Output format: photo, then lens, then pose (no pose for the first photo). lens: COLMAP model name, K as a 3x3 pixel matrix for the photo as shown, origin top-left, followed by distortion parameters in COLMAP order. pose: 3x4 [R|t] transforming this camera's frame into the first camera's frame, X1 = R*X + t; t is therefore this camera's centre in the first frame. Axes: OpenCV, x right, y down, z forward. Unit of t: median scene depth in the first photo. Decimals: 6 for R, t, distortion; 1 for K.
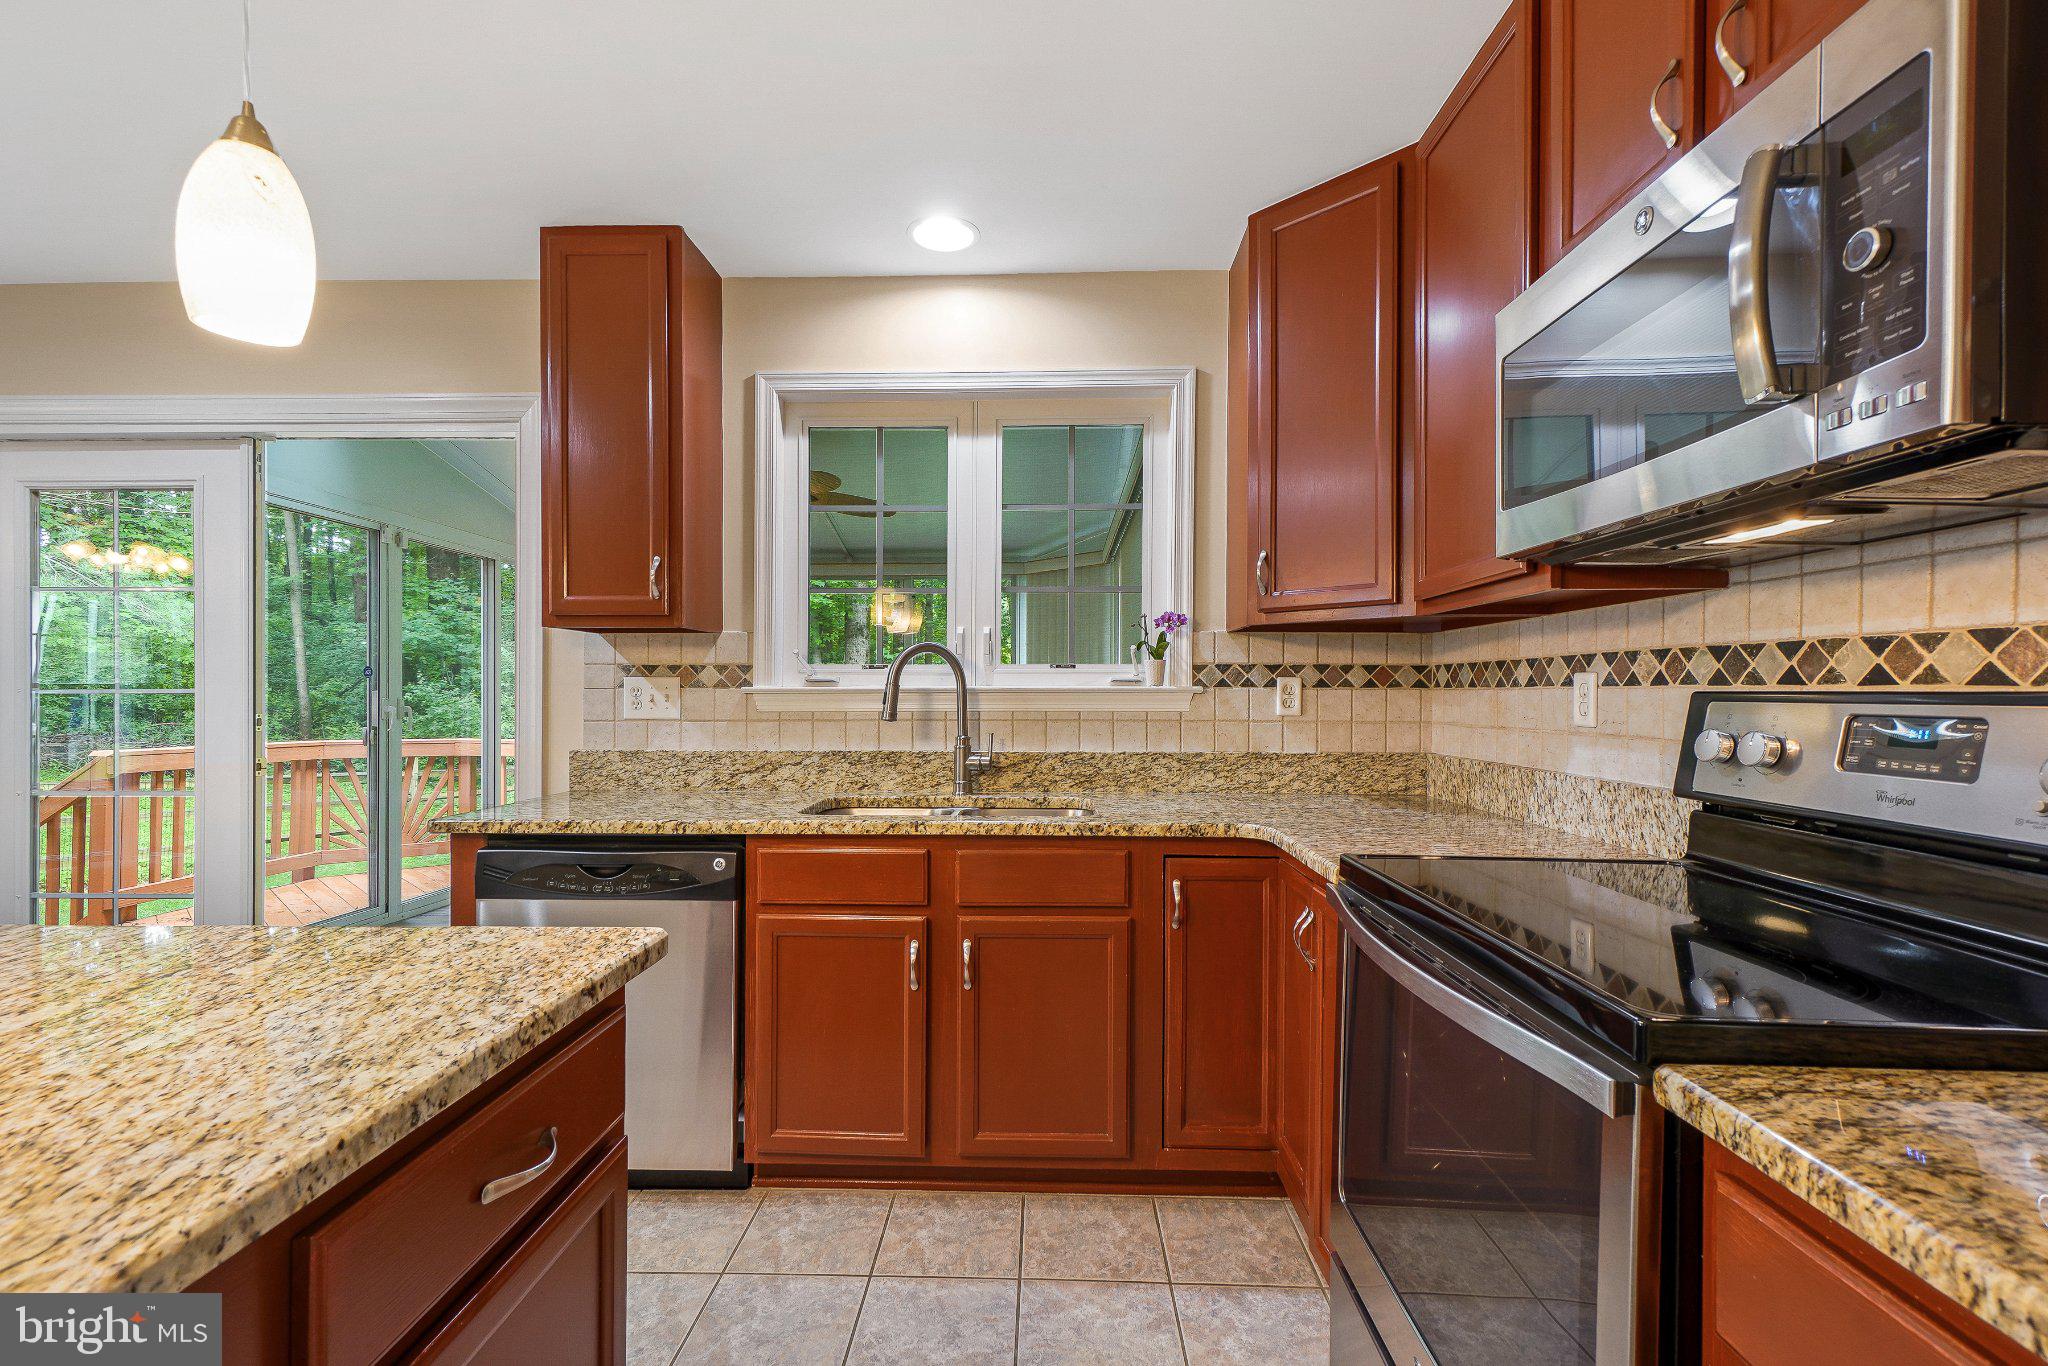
lens RADIAL K [[887.8, 0, 1025.1], [0, 887.8, 698.1], [0, 0, 1]] dist [0.013899, -0.000584]
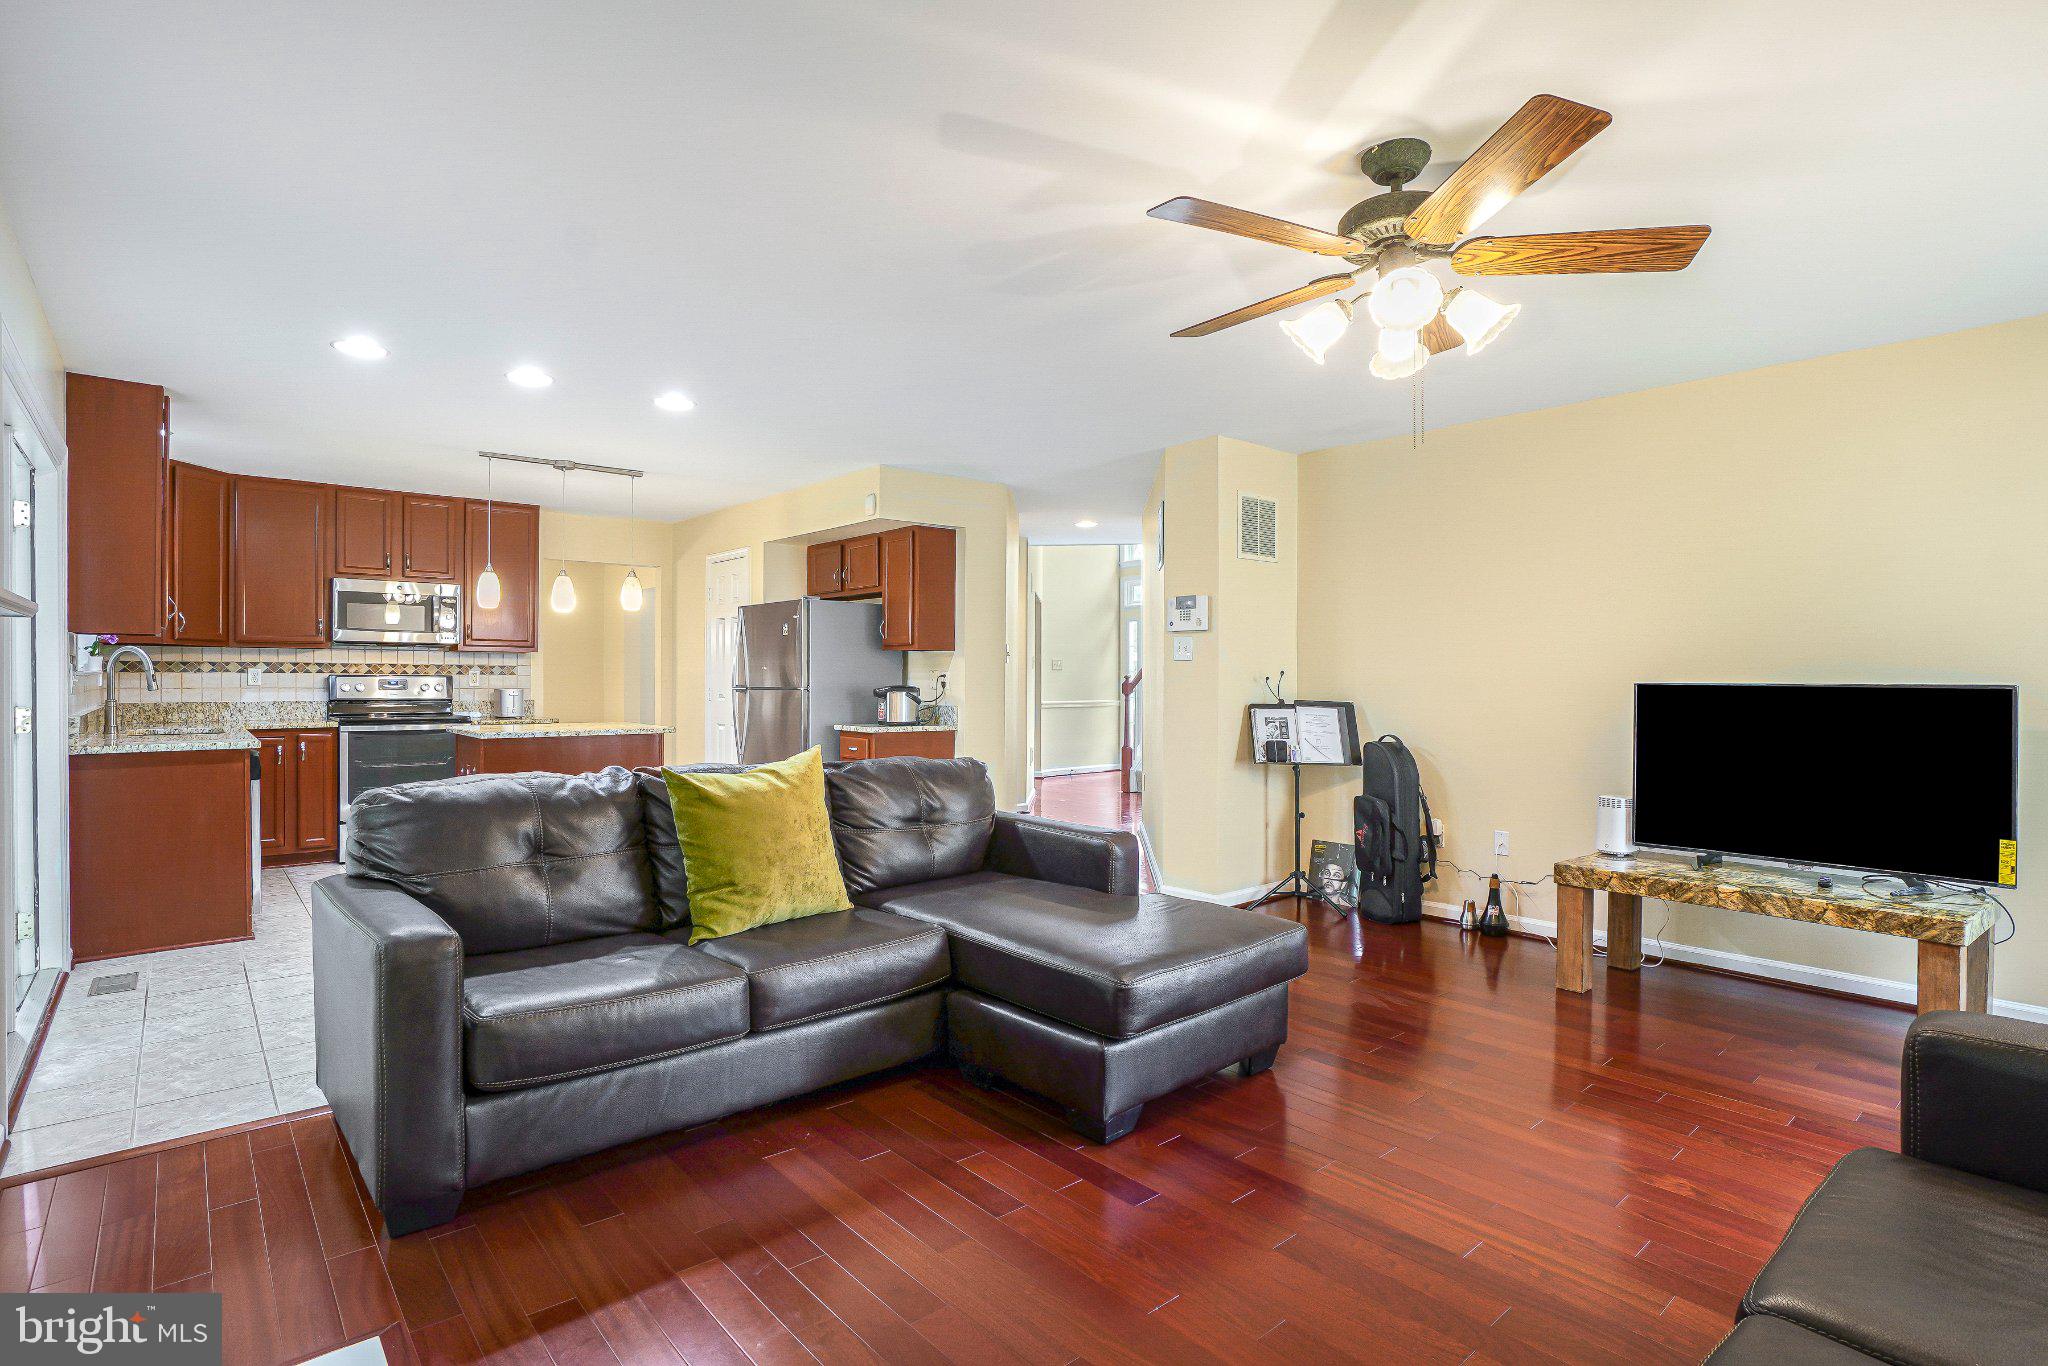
lens RADIAL K [[1014.8, 0, 991.8], [0, 1014.8, 683.5], [0, 0, 1]] dist [-0.001199, -0.010993]
pose [[-0.651737, -0.009207, 0.758389, -2.652527], [-0.000611, 0.999932, 0.011614, -0.012707], [-0.758445, 0.007105, -0.651698, 0.966928]]
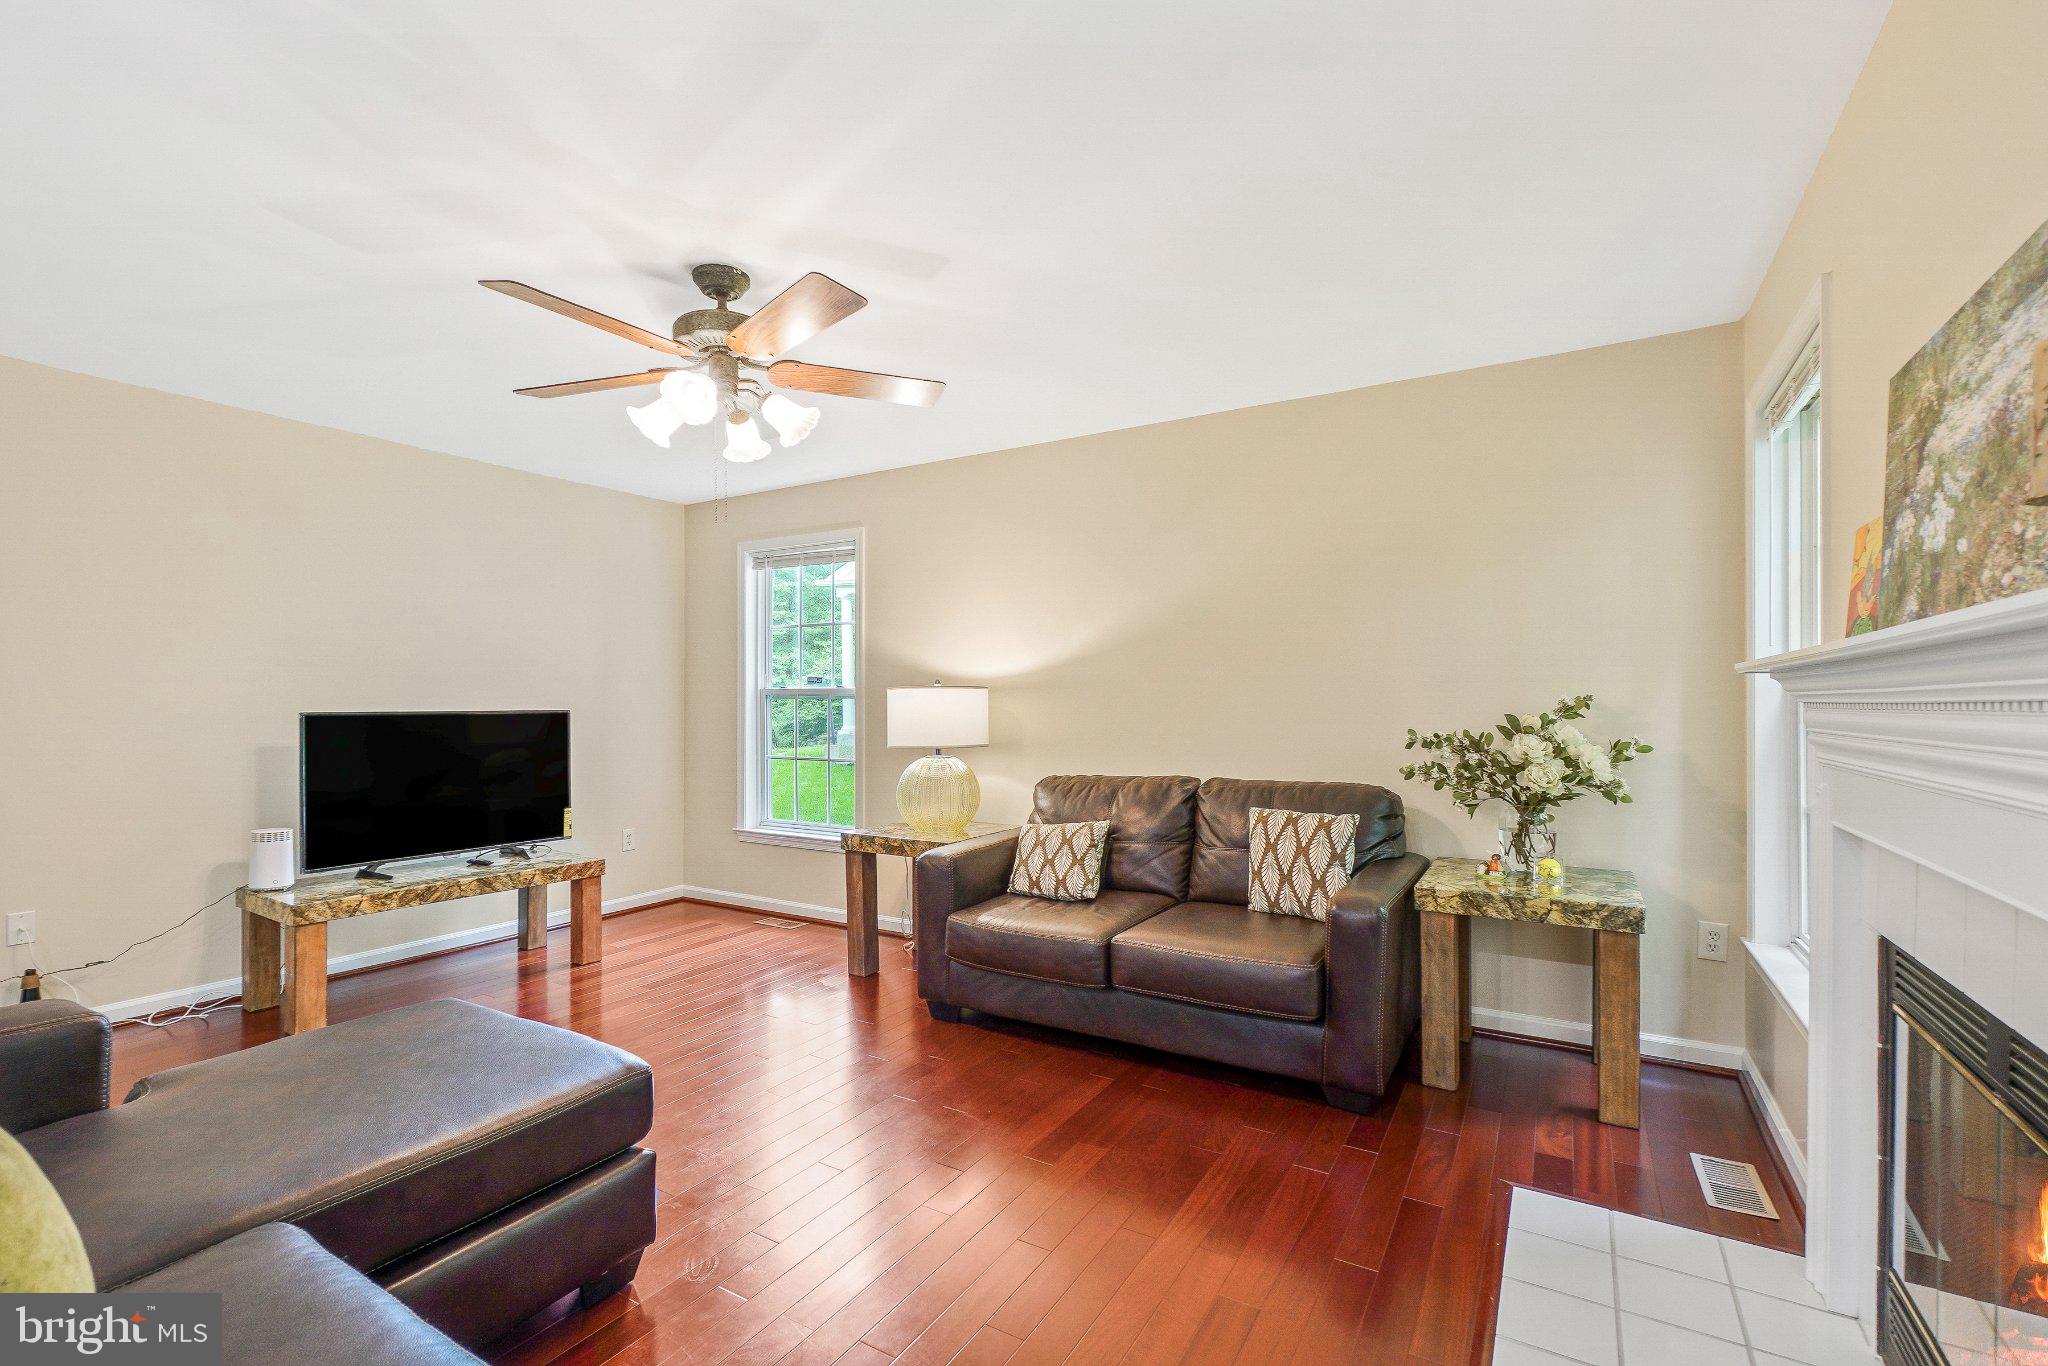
lens RADIAL K [[899.5, 0, 1026.9], [0, 899.5, 666.6], [0, 0, 1]] dist [-0.000603, -0.001211]
pose [[-0.494857, -0.035566, -0.868246, -1.515185], [-0.002483, 0.999216, -0.039515, -0.015372], [0.868971, -0.017398, -0.494557, 0.874897]]
